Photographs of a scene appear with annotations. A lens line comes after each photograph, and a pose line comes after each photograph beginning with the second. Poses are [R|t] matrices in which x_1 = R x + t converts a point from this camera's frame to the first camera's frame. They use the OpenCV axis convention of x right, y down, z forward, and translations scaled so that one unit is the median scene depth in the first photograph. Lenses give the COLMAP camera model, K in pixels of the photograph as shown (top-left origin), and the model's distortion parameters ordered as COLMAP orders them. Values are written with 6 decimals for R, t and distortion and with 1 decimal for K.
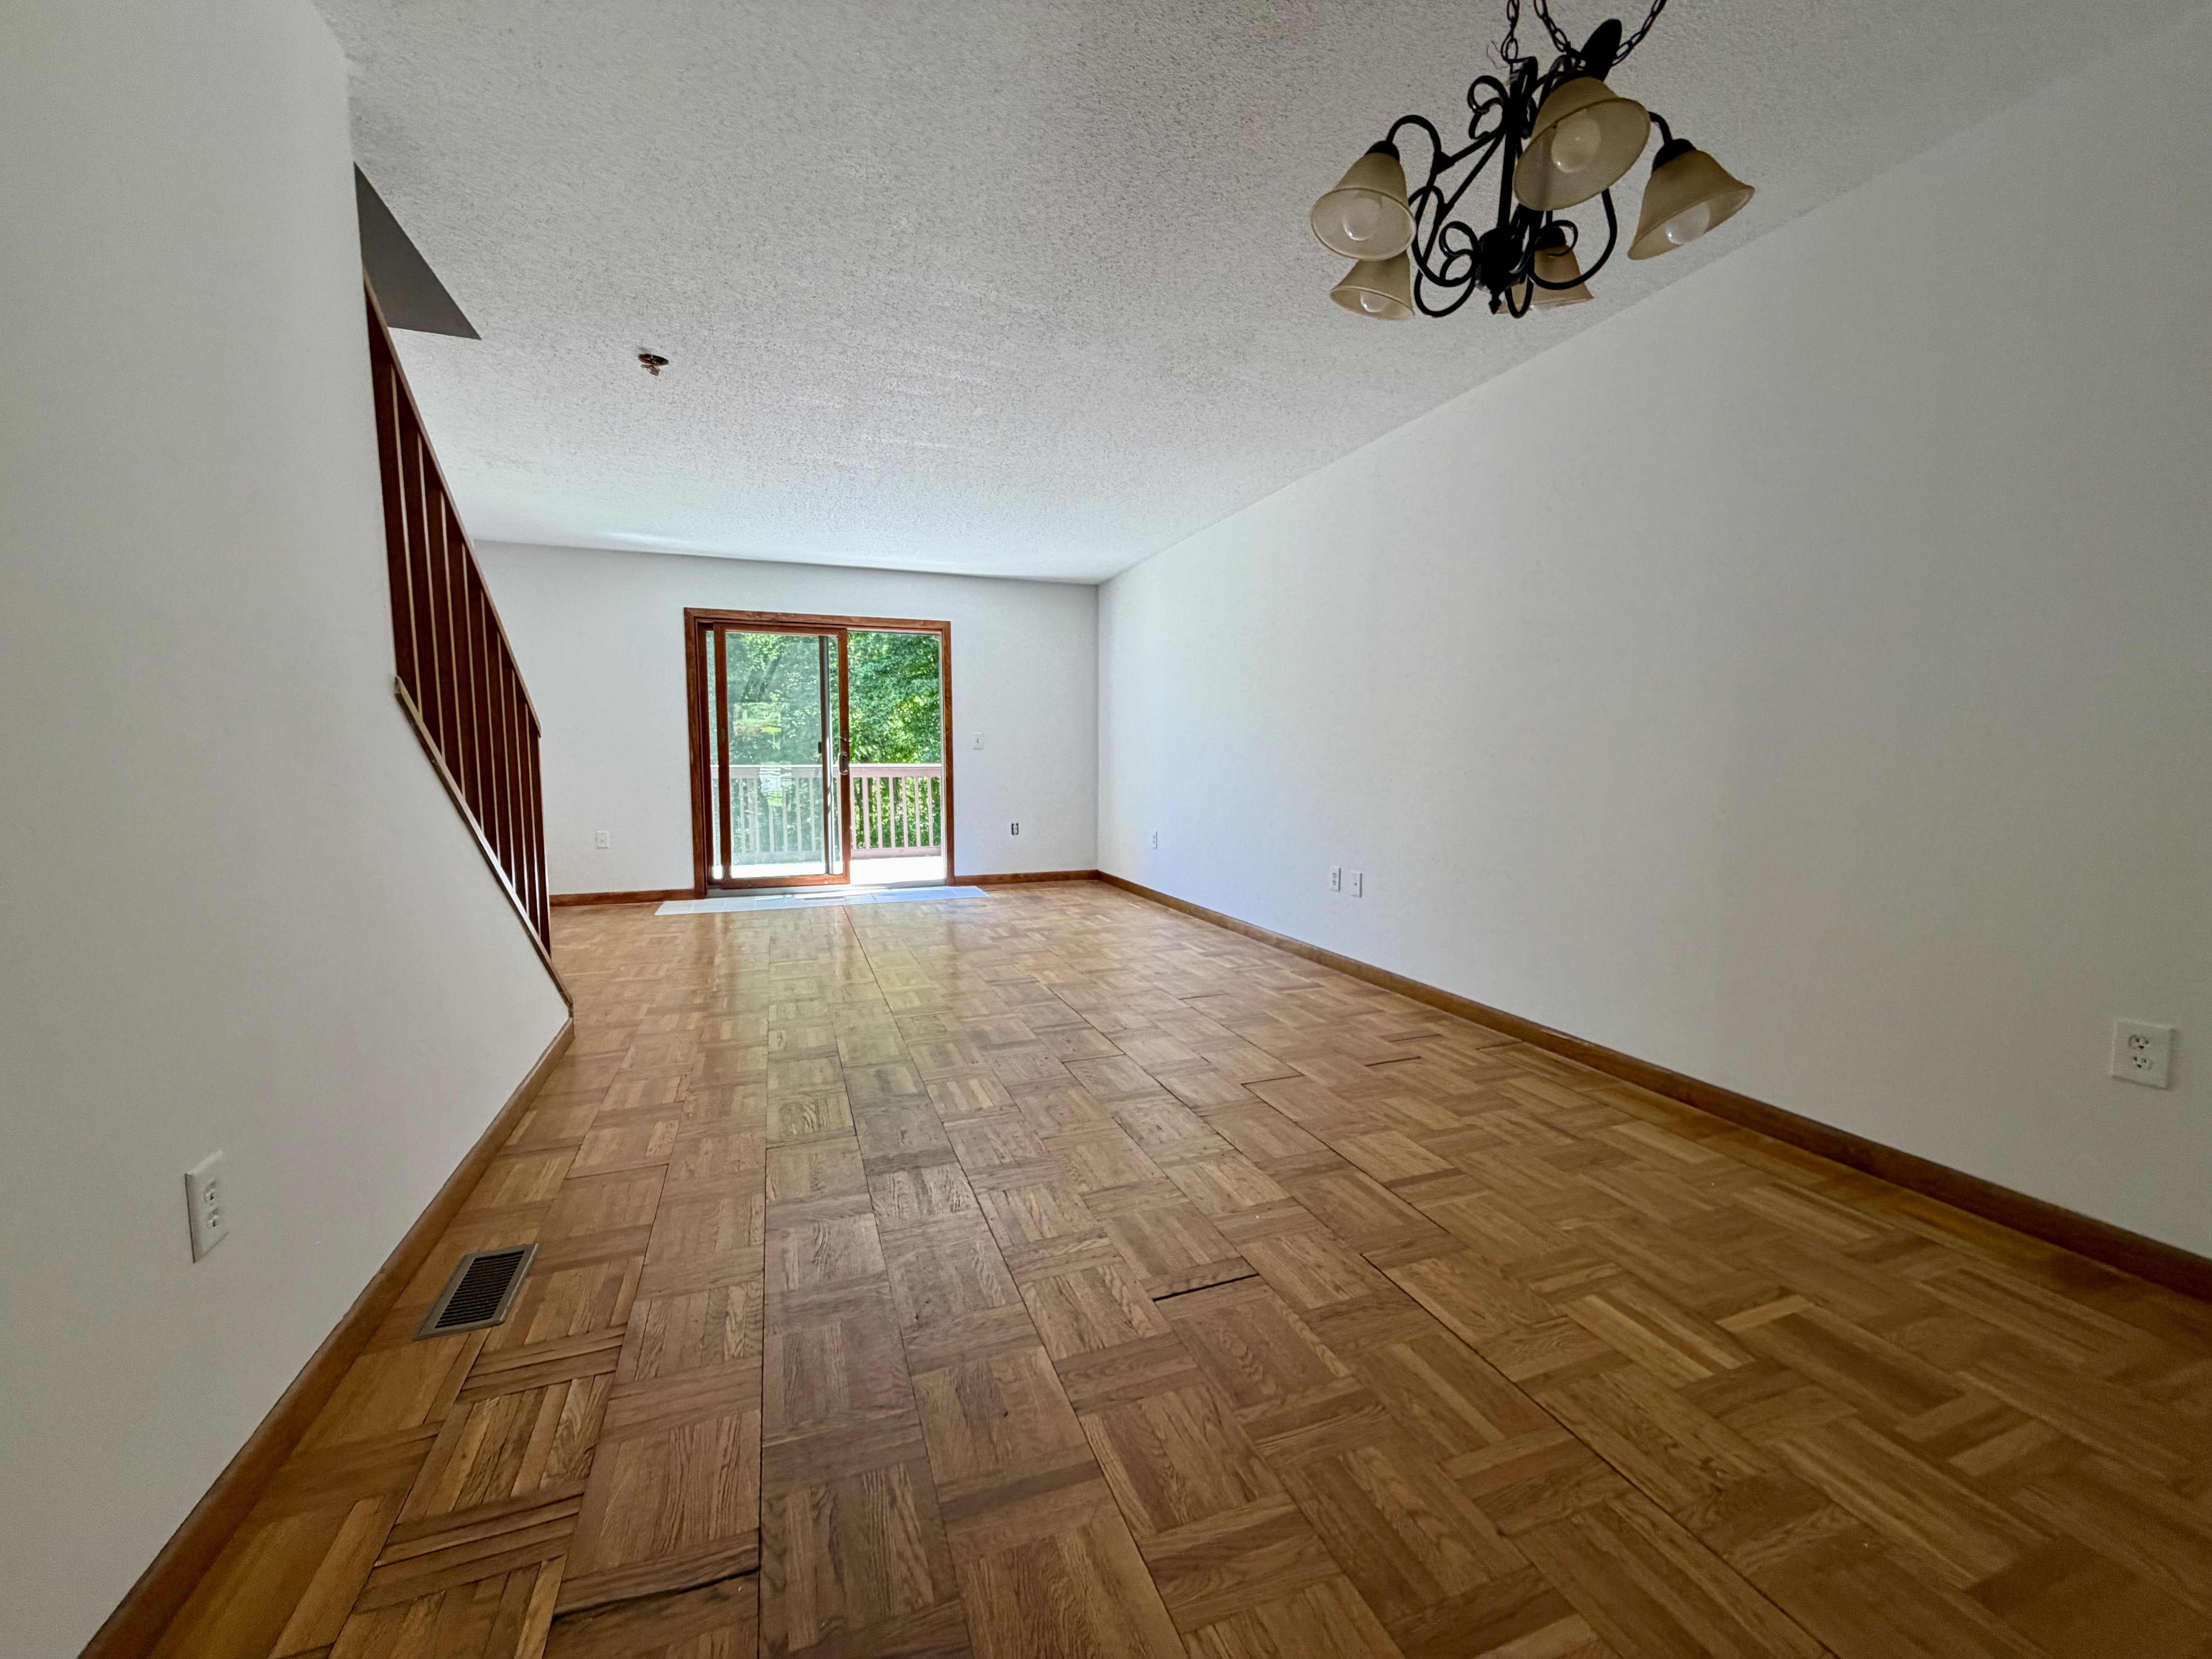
lens RADIAL K [[902.9, 0, 1106.0], [0, 902.9, 829.5], [0, 0, 1]] dist [-0.000044, 0.000109]
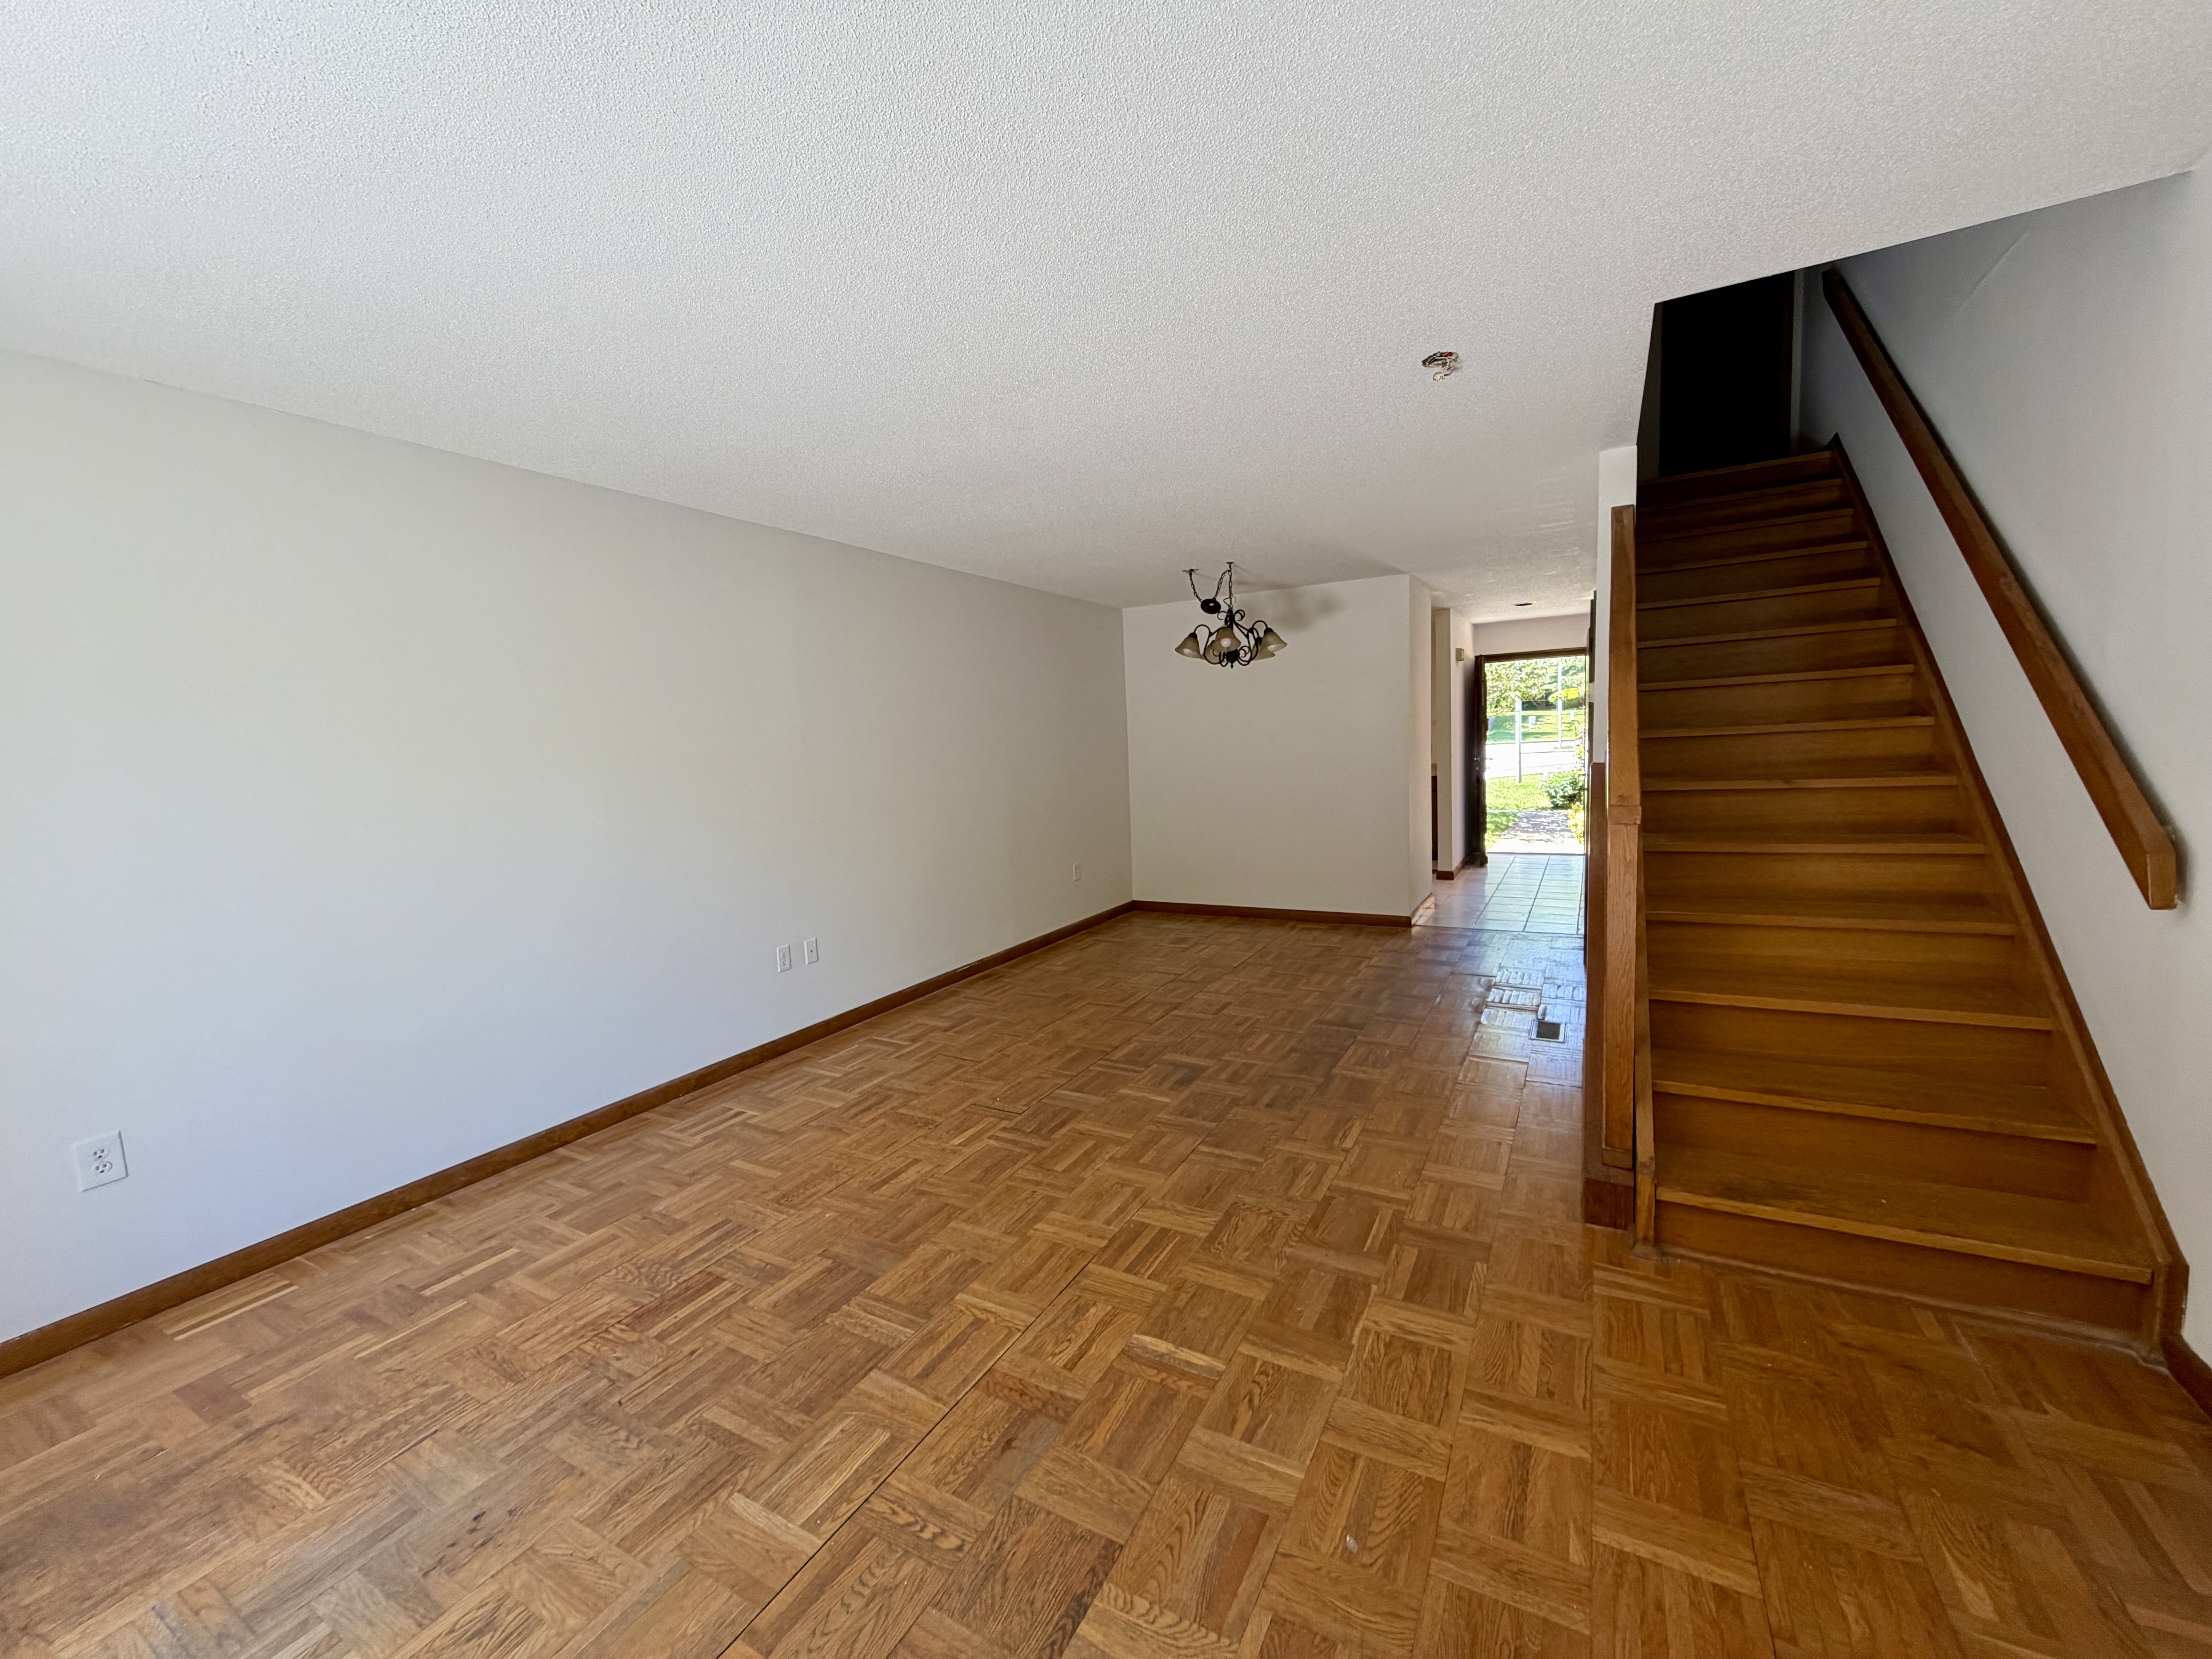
lens RADIAL K [[902.9, 0, 1106.0], [0, 902.9, 829.5], [0, 0, 1]] dist [-0.000044, 0.000109]
pose [[-0.646017, -0.044068, 0.762050, -0.802294], [0.114552, 0.981429, 0.153865, -0.217735], [-0.754679, 0.186694, -0.628972, 1.532622]]
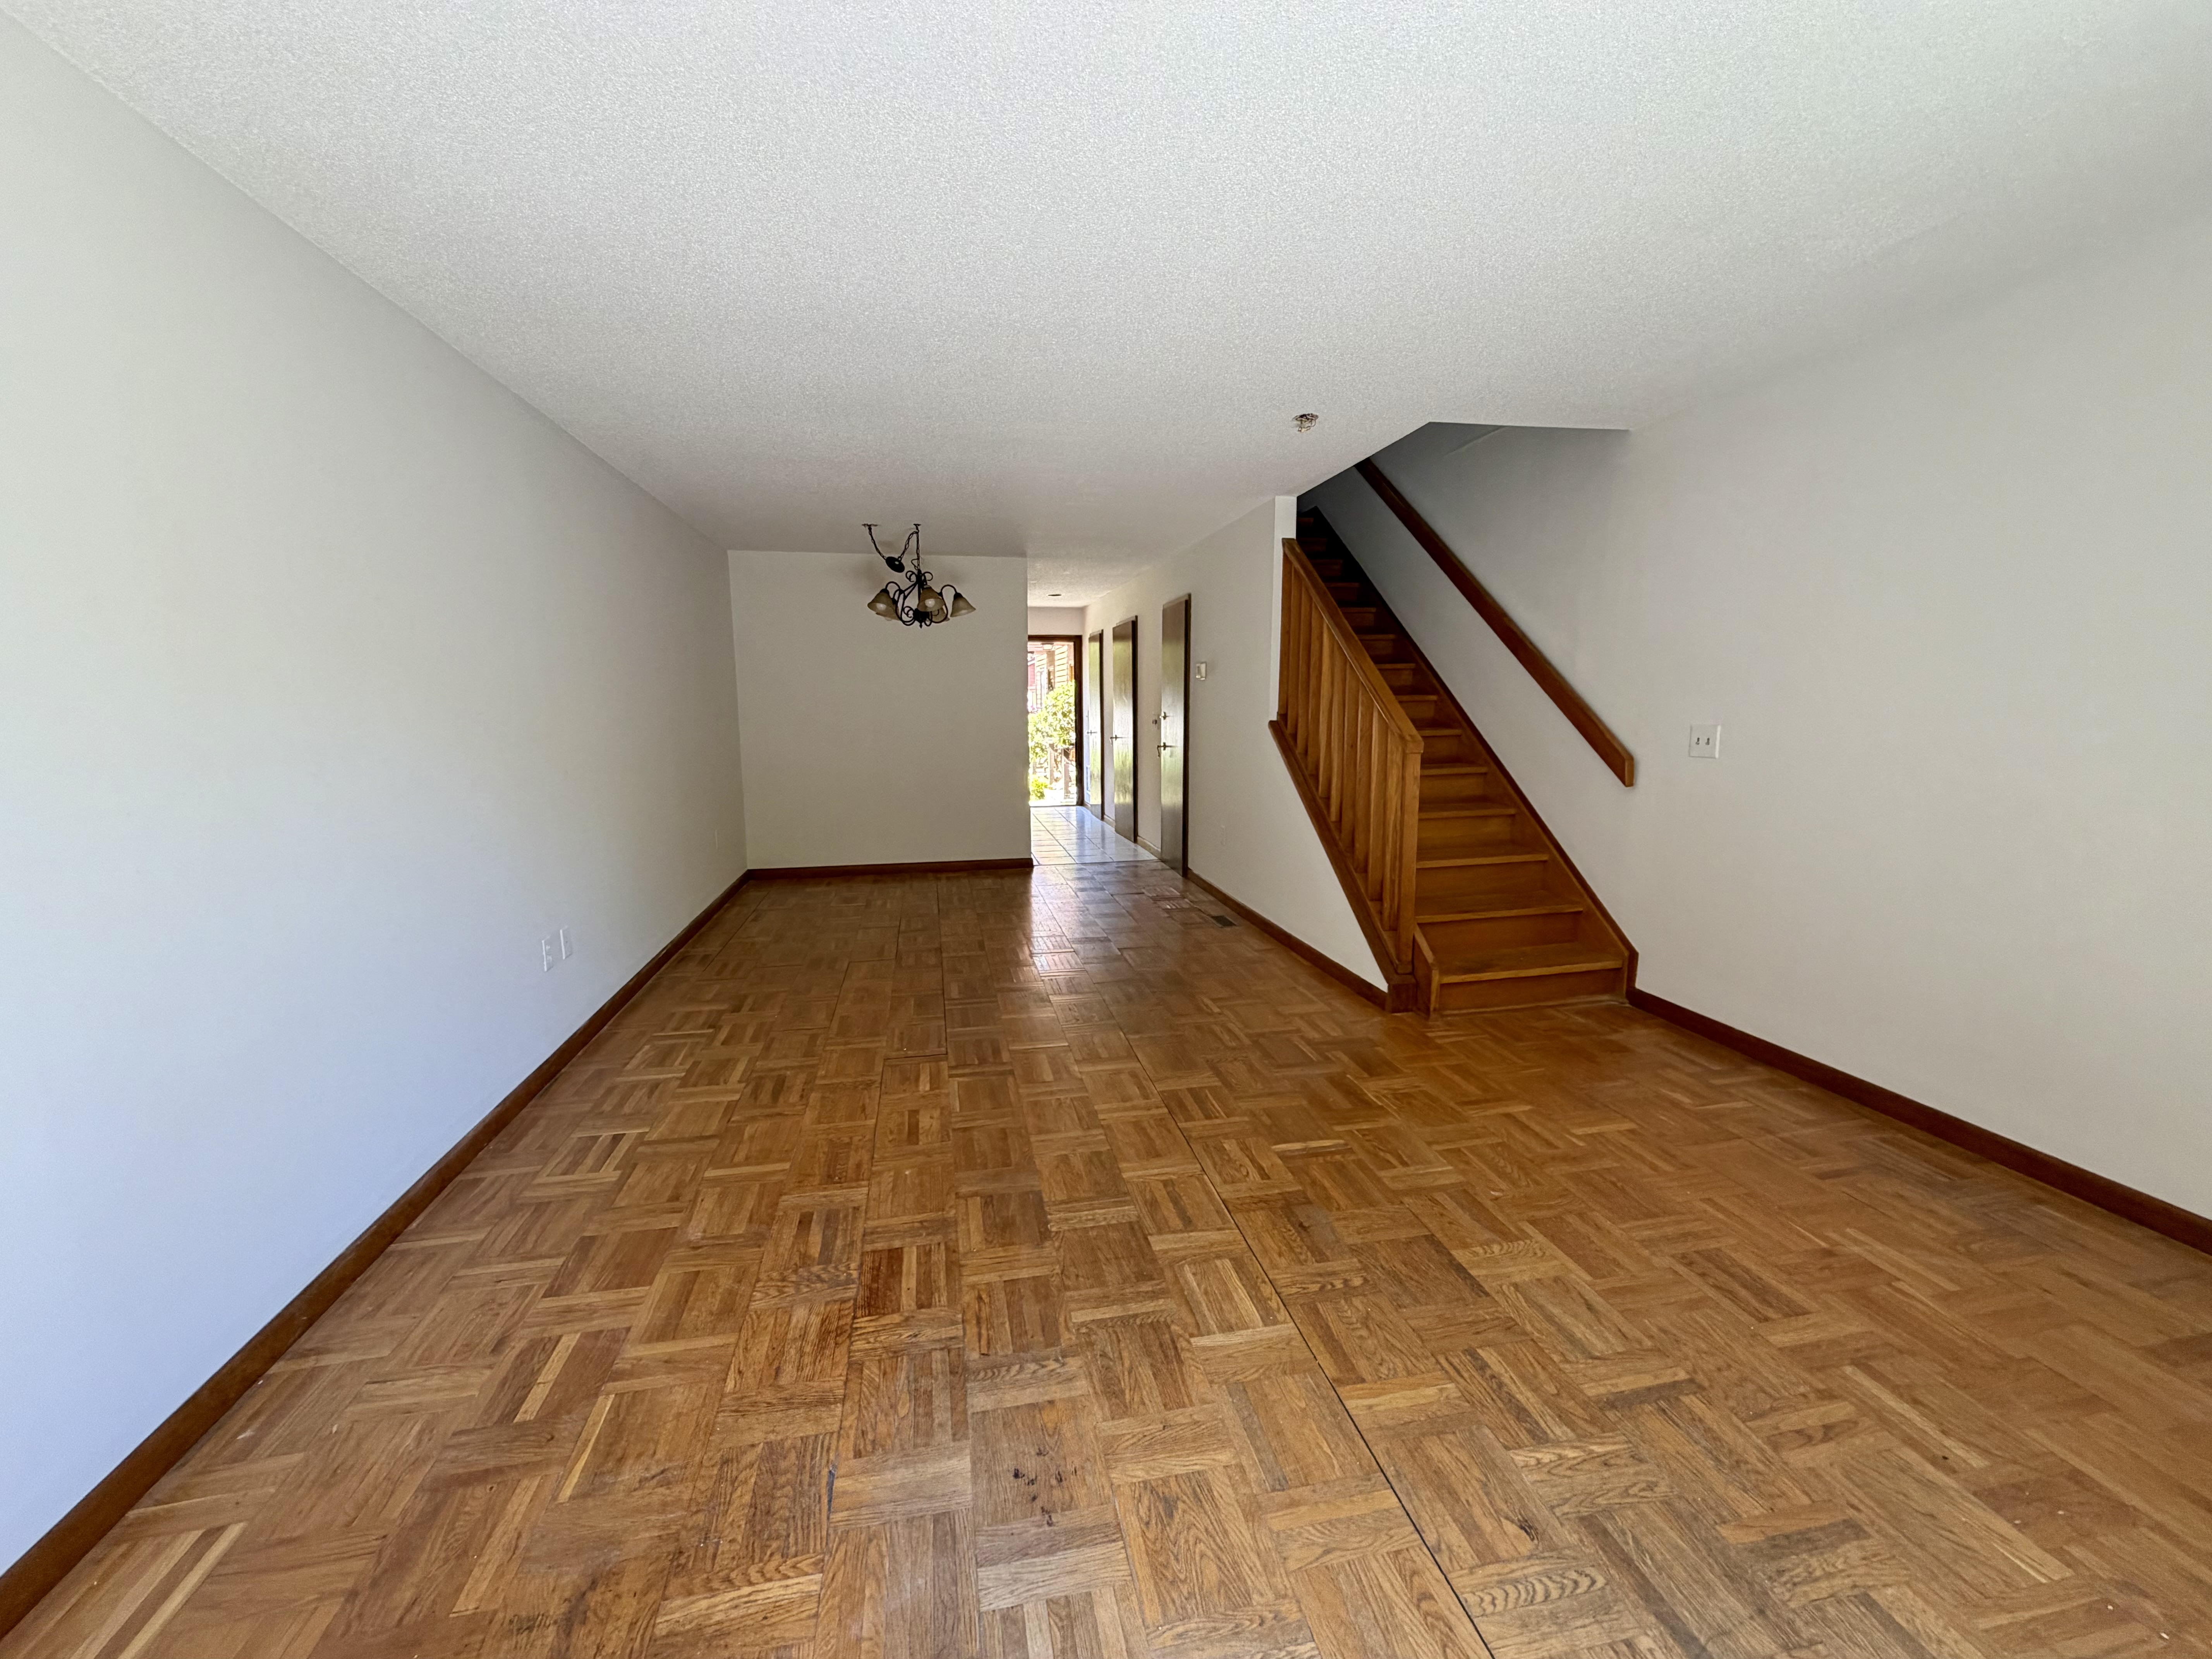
lens RADIAL K [[902.9, 0, 1106.0], [0, 902.9, 829.5], [0, 0, 1]] dist [-0.000044, 0.000109]
pose [[-0.988569, -0.010298, 0.150414, -0.361466], [0.025267, 0.972238, 0.232625, -0.240452], [-0.148634, 0.233767, -0.960865, 1.890337]]
